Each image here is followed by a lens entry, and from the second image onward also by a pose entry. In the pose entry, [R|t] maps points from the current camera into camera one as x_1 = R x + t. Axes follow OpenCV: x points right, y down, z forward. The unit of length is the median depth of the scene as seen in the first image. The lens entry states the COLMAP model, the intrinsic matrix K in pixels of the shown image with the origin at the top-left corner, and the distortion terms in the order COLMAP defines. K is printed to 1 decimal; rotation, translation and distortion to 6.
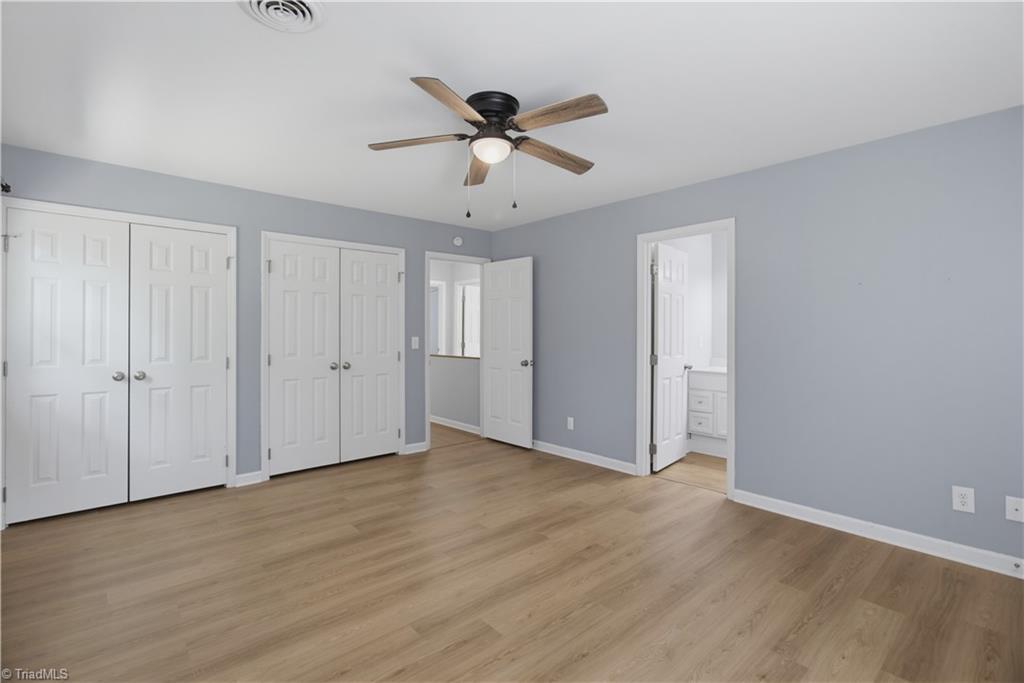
lens RADIAL K [[446.7, 0, 508.0], [0, 446.7, 328.6], [0, 0, 1]] dist [-0.000909, -0.000130]
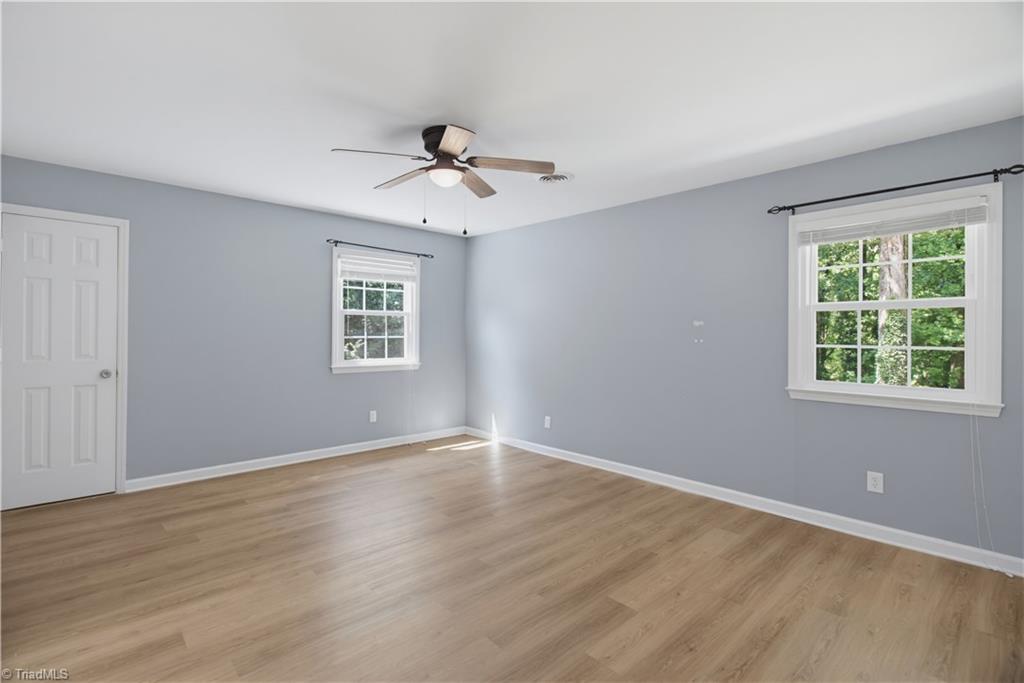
lens RADIAL K [[478.5, 0, 508.5], [0, 478.5, 335.6], [0, 0, 1]] dist [-0.002662, -0.000283]
pose [[-0.999529, -0.016393, -0.025953, -0.157876], [-0.016443, 0.999863, 0.001740, 0.007948], [0.025921, 0.002166, -0.999662, 2.180149]]
